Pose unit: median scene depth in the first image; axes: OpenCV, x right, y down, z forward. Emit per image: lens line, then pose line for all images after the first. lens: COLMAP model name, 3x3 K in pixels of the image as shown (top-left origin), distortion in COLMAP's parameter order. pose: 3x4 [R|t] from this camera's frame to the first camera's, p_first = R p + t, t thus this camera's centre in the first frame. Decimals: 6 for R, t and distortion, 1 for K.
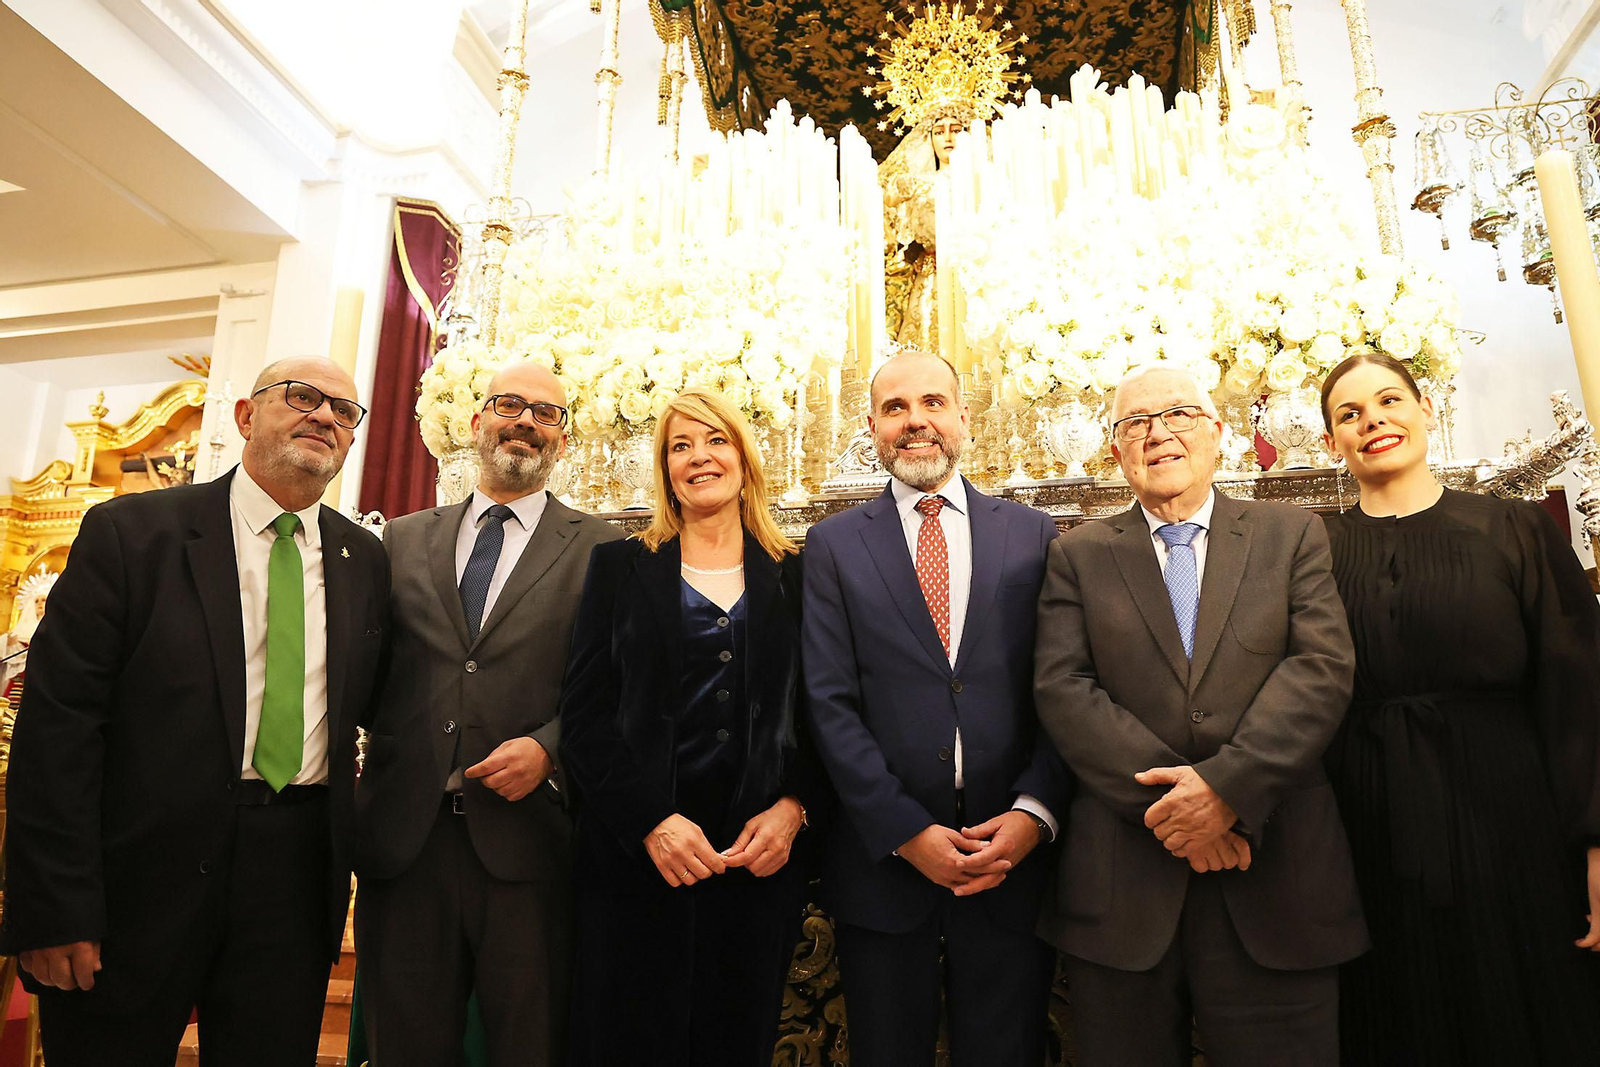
lens RADIAL K [[1108.1, 0, 800.0], [0, 1108.1, 533.5], [0, 0, 1]] dist [-0.084787, 0.061127]
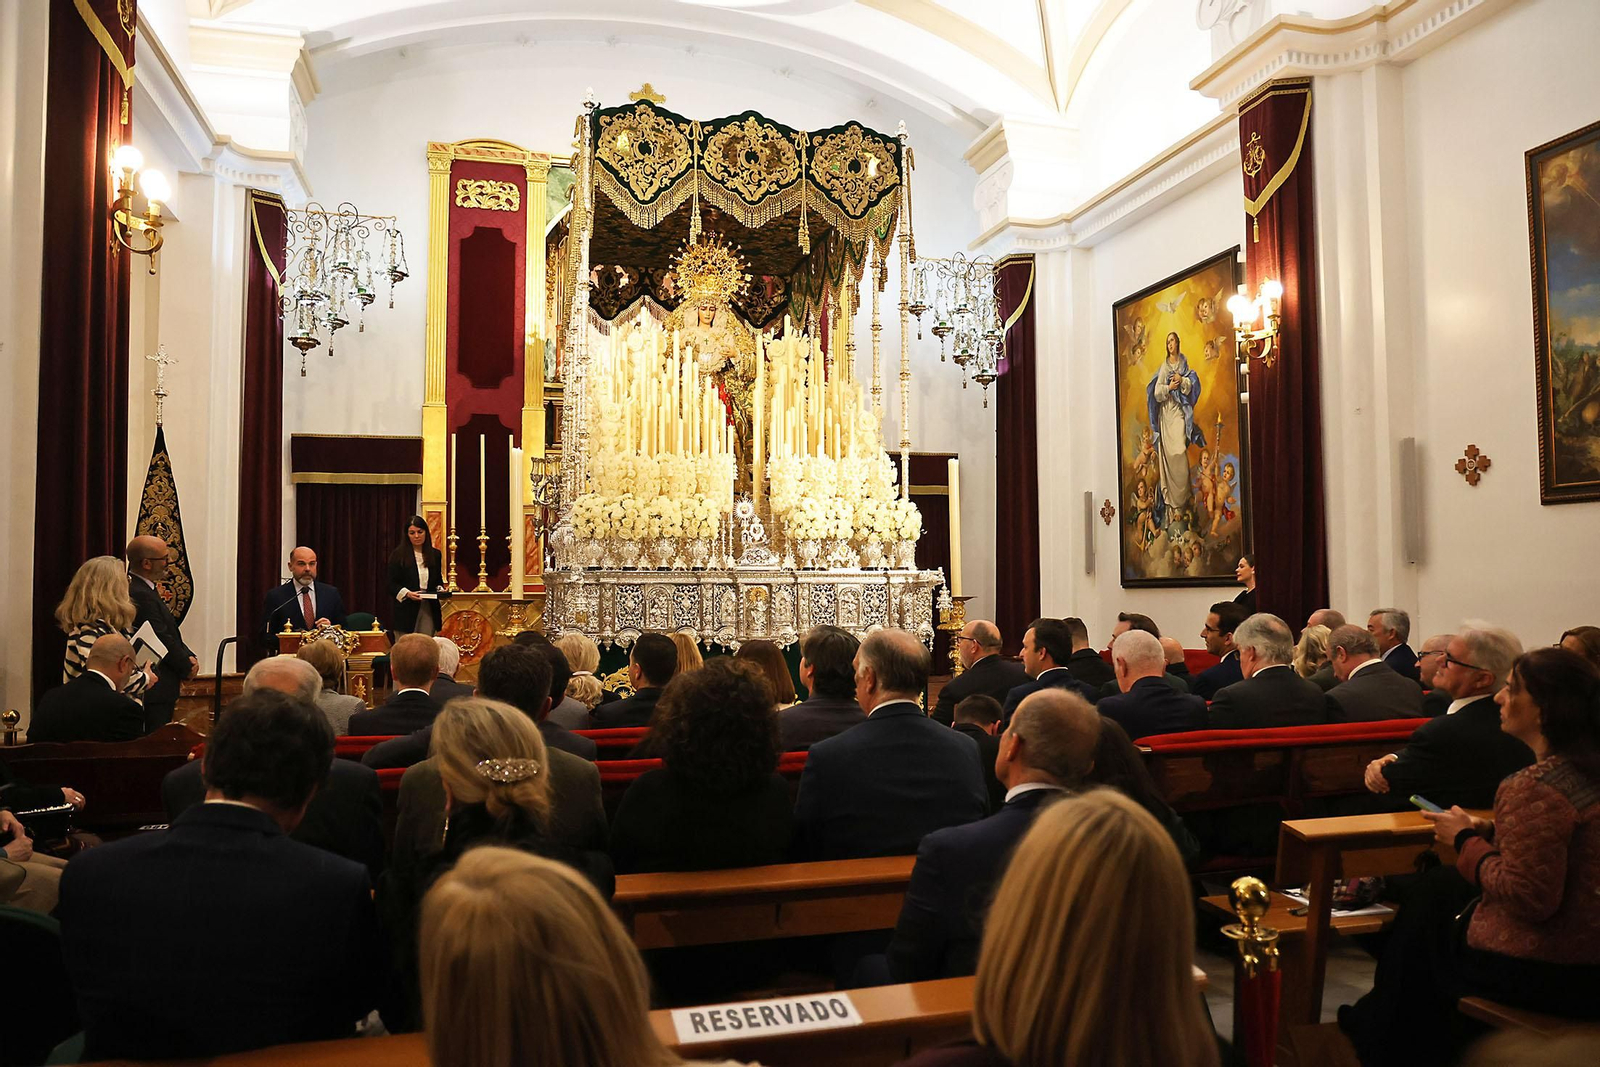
lens RADIAL K [[1090.3, 0, 809.8], [0, 1090.3, 528.8], [0, 0, 1]] dist [-0.113866, 0.001531]
pose [[0.886640, 0.018039, 0.462108, -0.575041], [-0.111526, 0.978088, 0.175802, -0.337749], [-0.448811, -0.207410, 0.869224, -0.817208]]
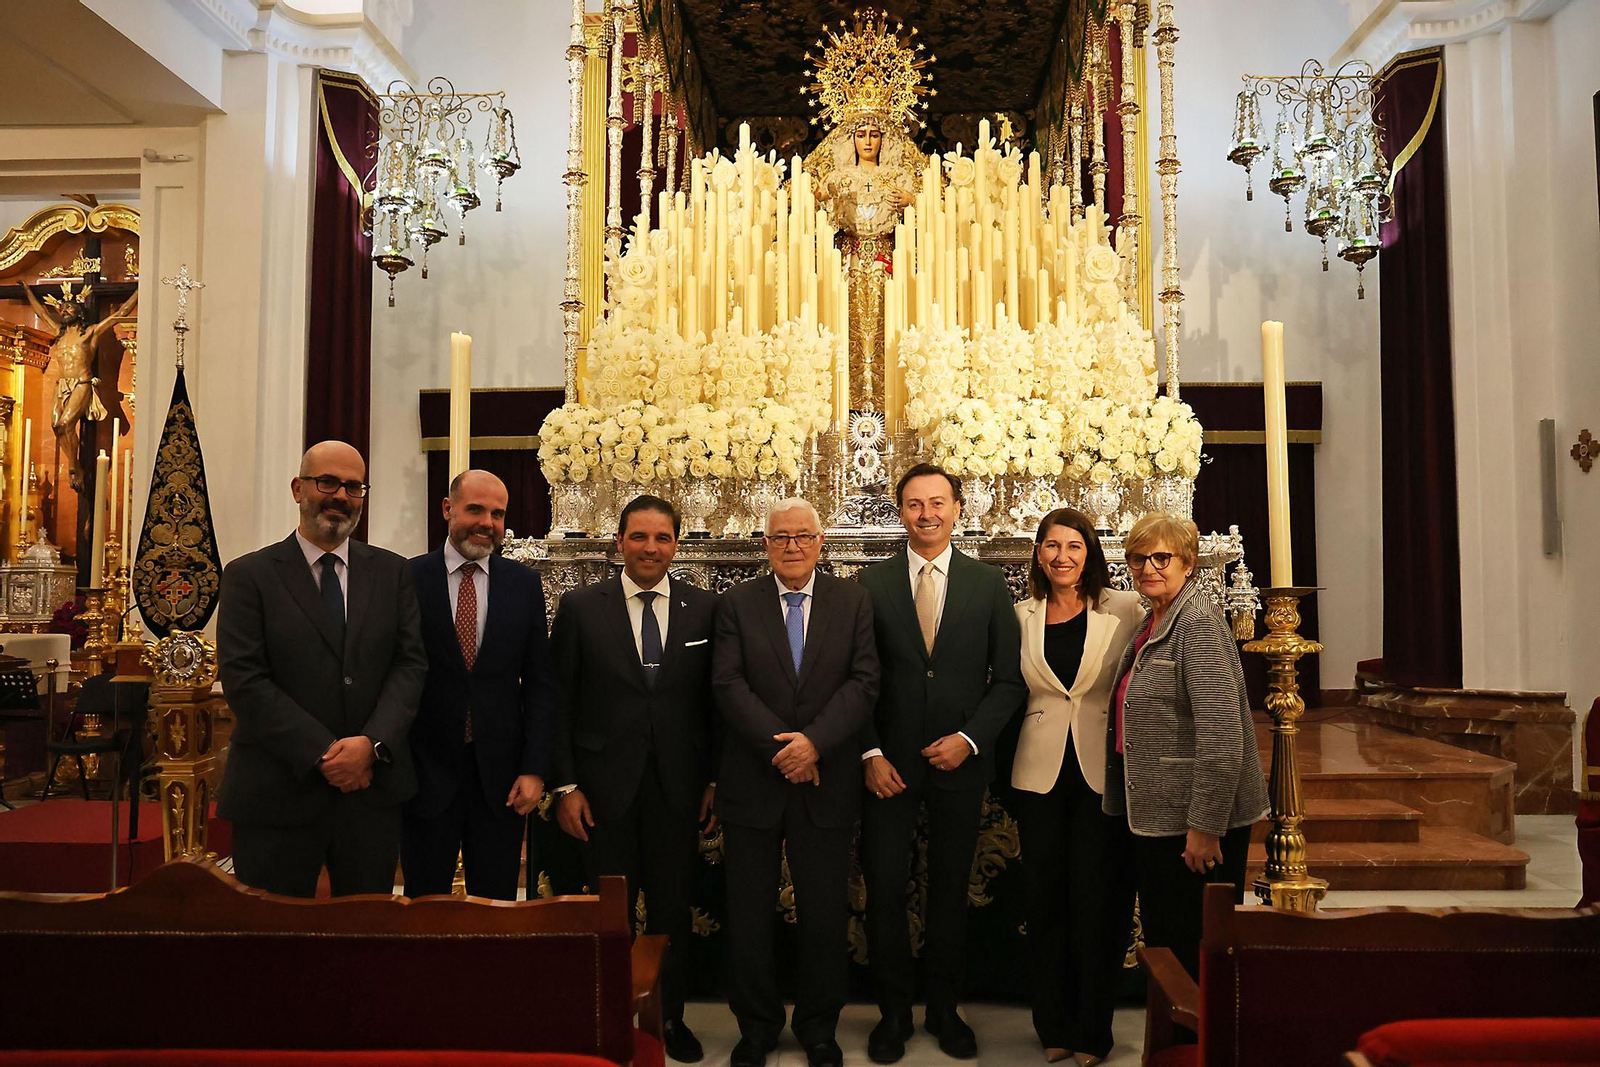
lens RADIAL K [[1129.4, 0, 803.2], [0, 1129.4, 536.4], [0, 0, 1]] dist [-0.079601, 0.061535]
pose [[0.987517, 0.002303, 0.157494, -0.131180], [-0.035703, 0.977141, 0.209574, -0.184130], [-0.153411, -0.212581, 0.965026, -0.290496]]
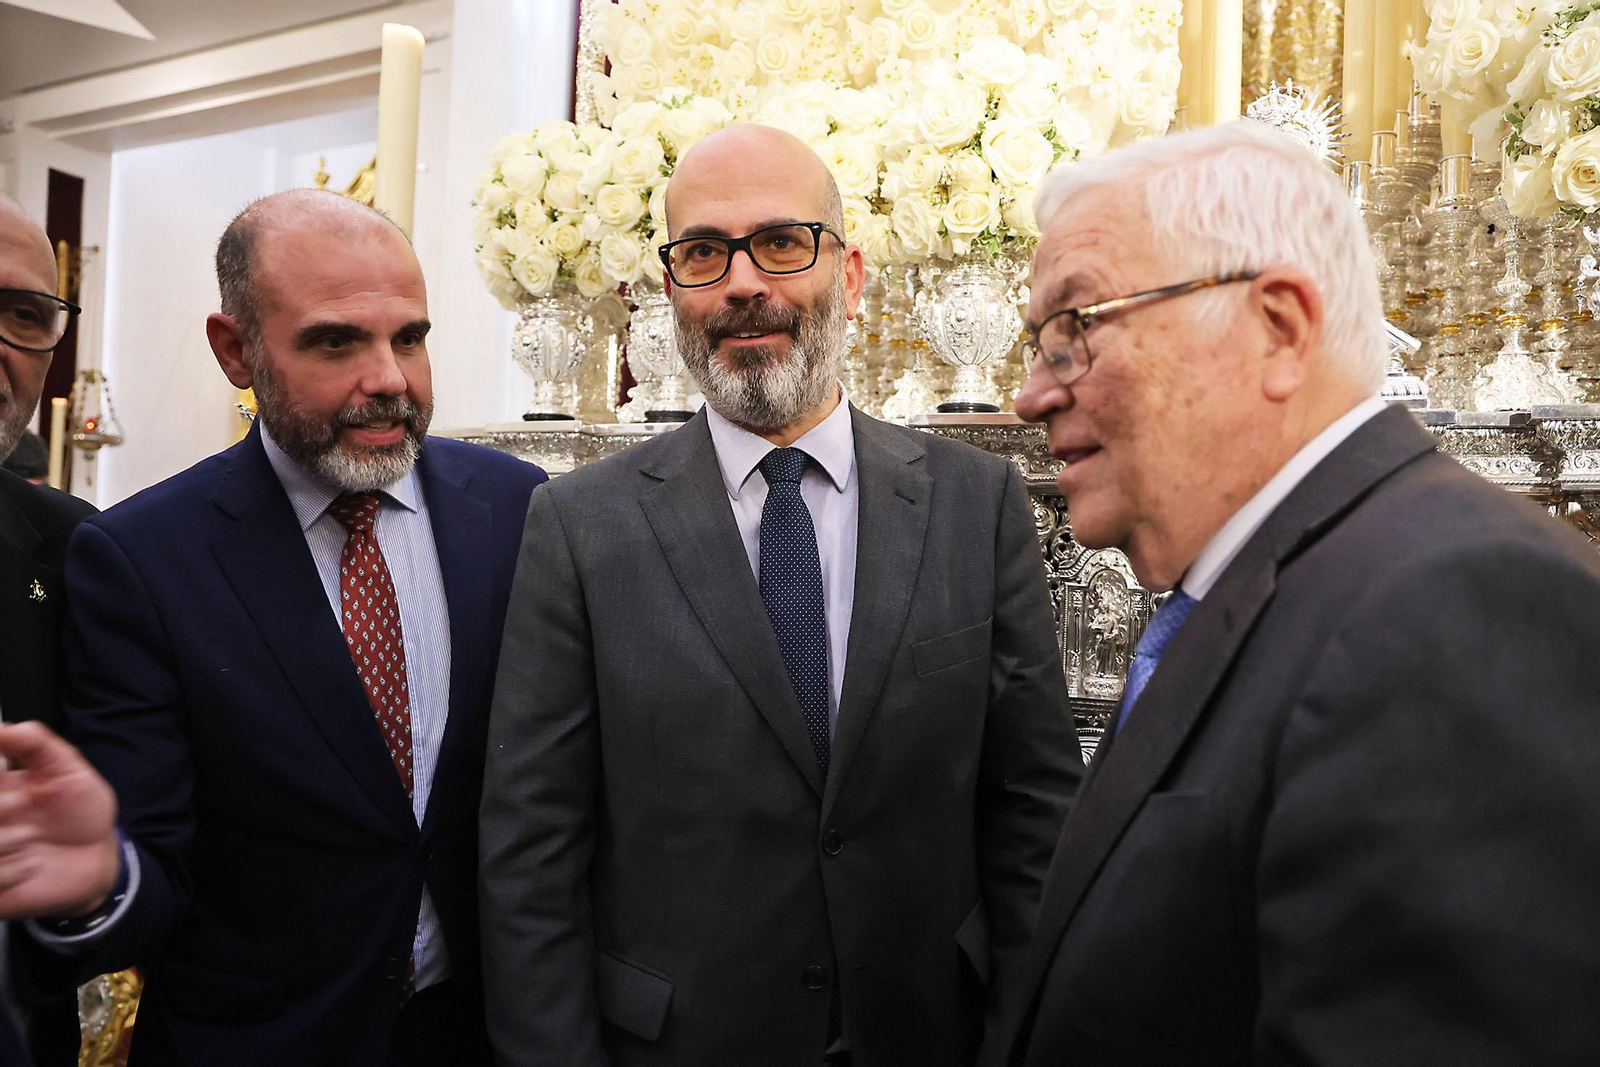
lens RADIAL K [[1118.7, 0, 792.3], [0, 1118.7, 549.7], [0, 0, 1]] dist [-0.096668, 0.065352]
pose [[0.972811, 0.033781, -0.229125, -0.006301], [0.024628, 0.968608, 0.247371, -0.050361], [0.230288, -0.246288, 0.941440, 0.213759]]
